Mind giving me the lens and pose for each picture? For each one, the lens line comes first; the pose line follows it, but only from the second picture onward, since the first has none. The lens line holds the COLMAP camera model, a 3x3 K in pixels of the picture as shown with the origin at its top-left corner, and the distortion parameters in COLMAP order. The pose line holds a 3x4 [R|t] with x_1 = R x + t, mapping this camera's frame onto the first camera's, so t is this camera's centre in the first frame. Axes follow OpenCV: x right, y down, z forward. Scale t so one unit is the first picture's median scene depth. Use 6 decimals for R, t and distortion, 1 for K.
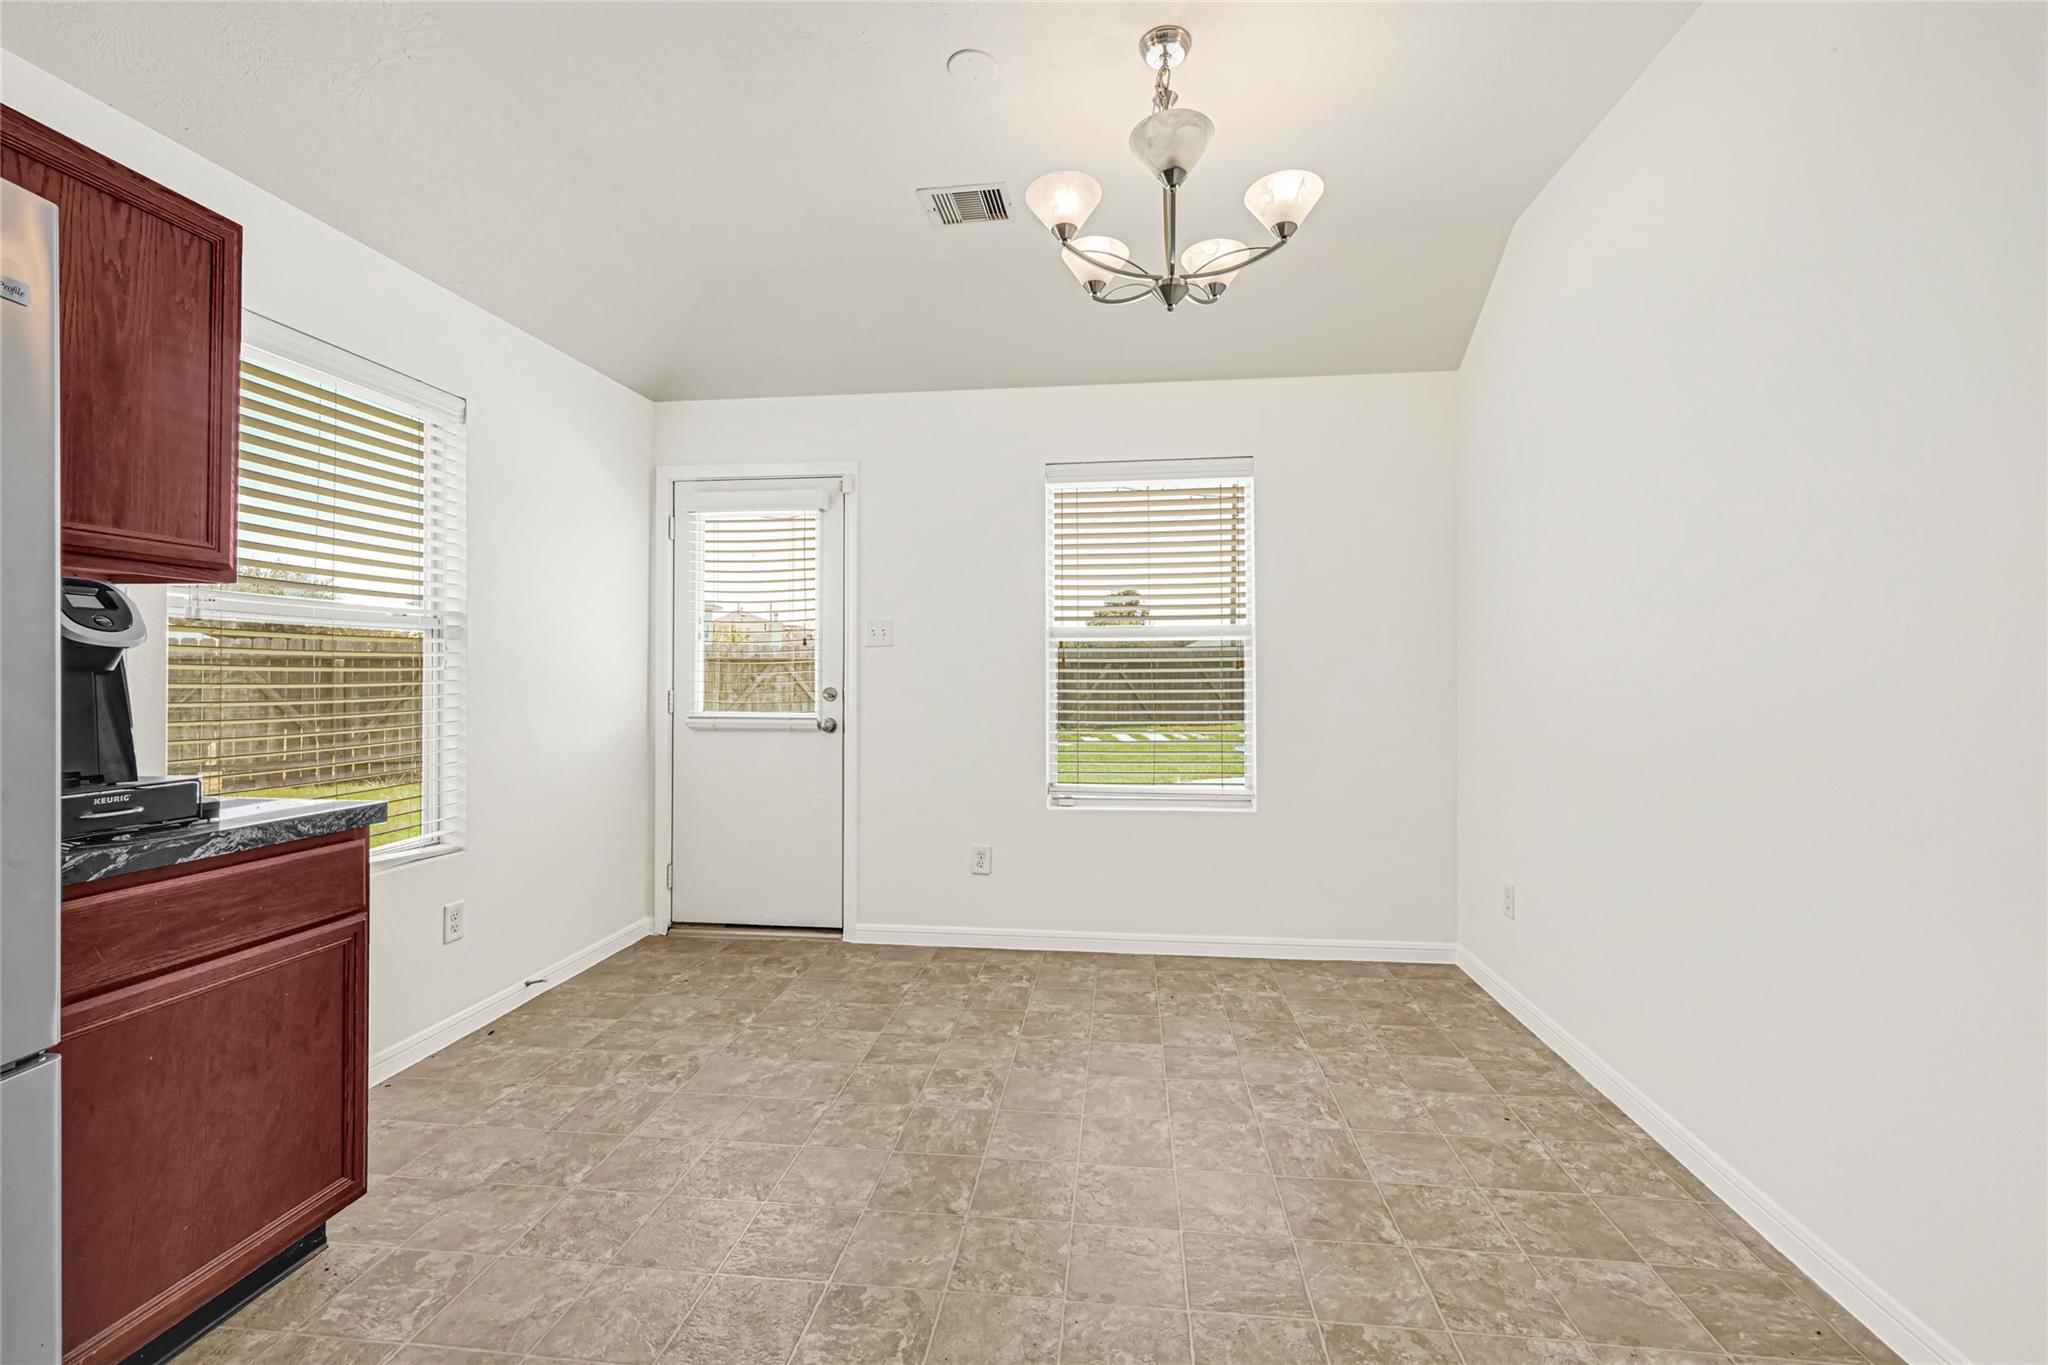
lens RADIAL K [[835.2, 0, 1024.8], [0, 835.2, 669.1], [0, 0, 1]] dist [0.000112, -0.000089]
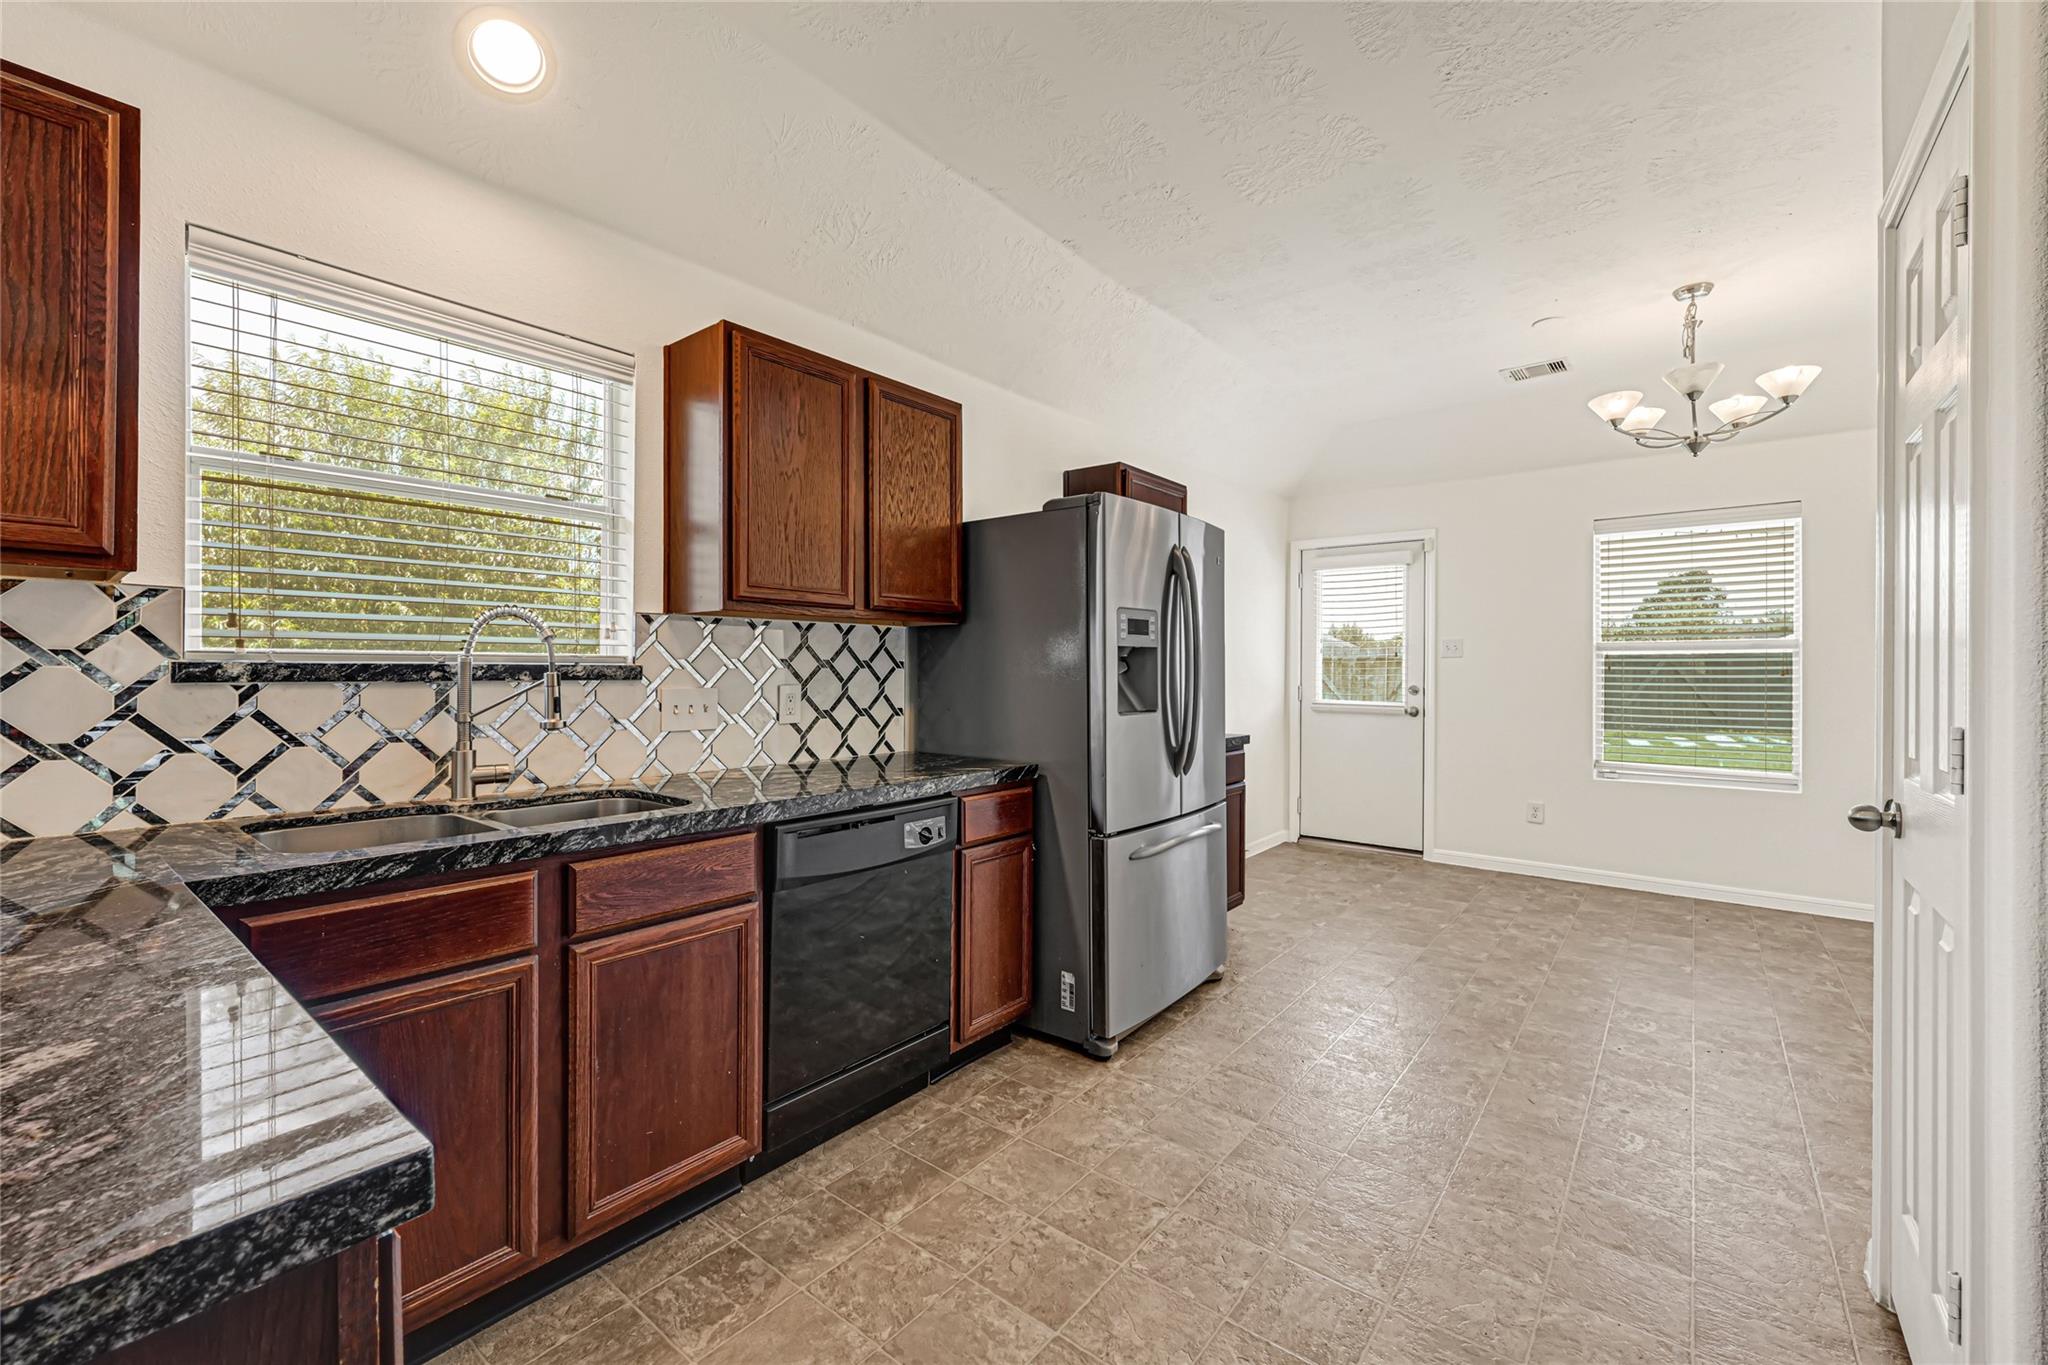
lens RADIAL K [[835.2, 0, 1024.8], [0, 835.2, 669.1], [0, 0, 1]] dist [0.000112, -0.000089]
pose [[0.849871, 0.005769, -0.526959, -0.043991], [-0.003020, 0.999977, 0.006077, -0.014259], [0.526982, -0.003573, 0.849869, -0.620734]]
